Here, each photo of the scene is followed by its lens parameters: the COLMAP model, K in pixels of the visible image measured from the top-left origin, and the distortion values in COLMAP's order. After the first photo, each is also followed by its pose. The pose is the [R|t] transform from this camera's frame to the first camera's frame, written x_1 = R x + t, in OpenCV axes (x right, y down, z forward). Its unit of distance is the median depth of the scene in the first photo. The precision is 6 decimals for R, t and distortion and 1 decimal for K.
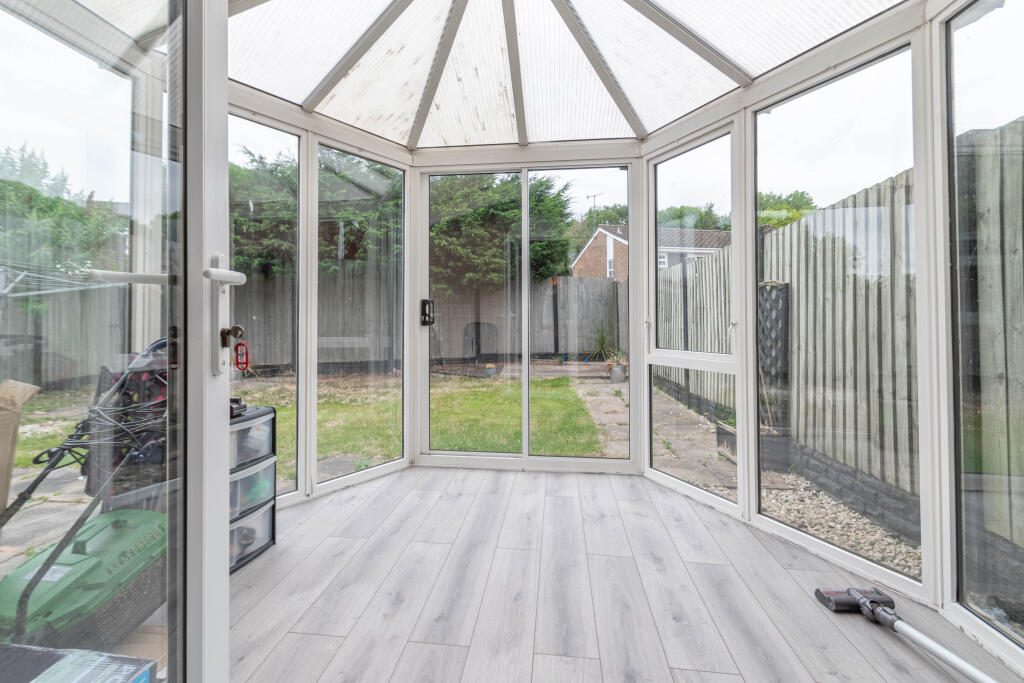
lens RADIAL K [[448.7, 0, 503.6], [0, 448.7, 306.7], [0, 0, 1]] dist [0.002414, 0.000174]
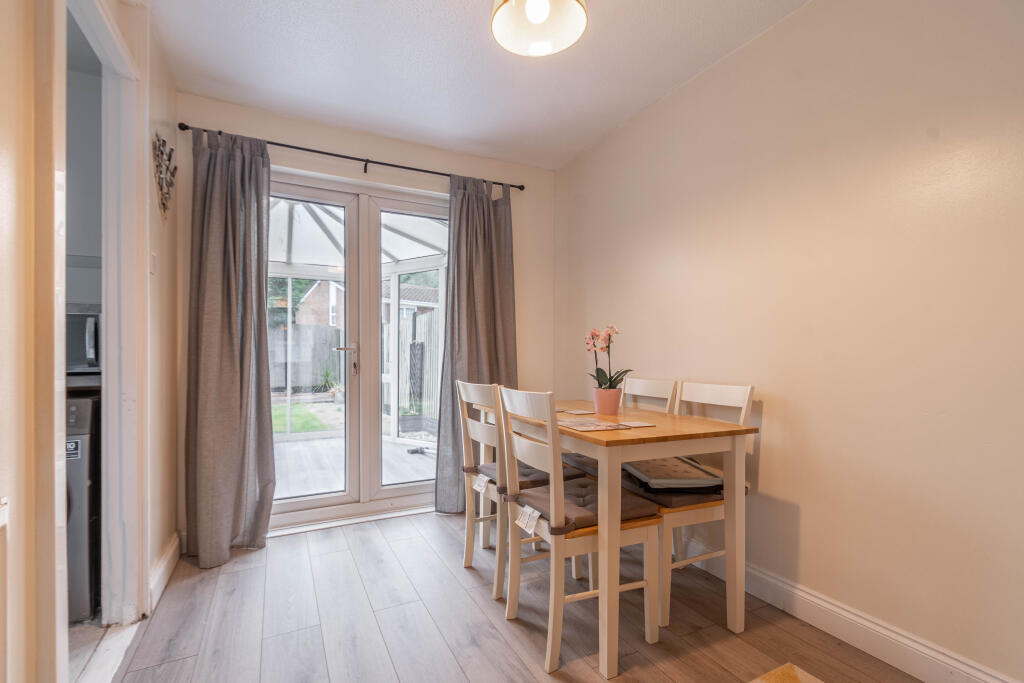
lens RADIAL K [[448.7, 0, 508.3], [0, 448.7, 346.4], [0, 0, 1]] dist [0.002414, 0.000174]
pose [[0.819292, 0.015281, 0.573173, -0.121500], [-0.014587, 0.999877, -0.005807, -0.013217], [-0.573191, -0.003603, 0.819414, -0.457567]]
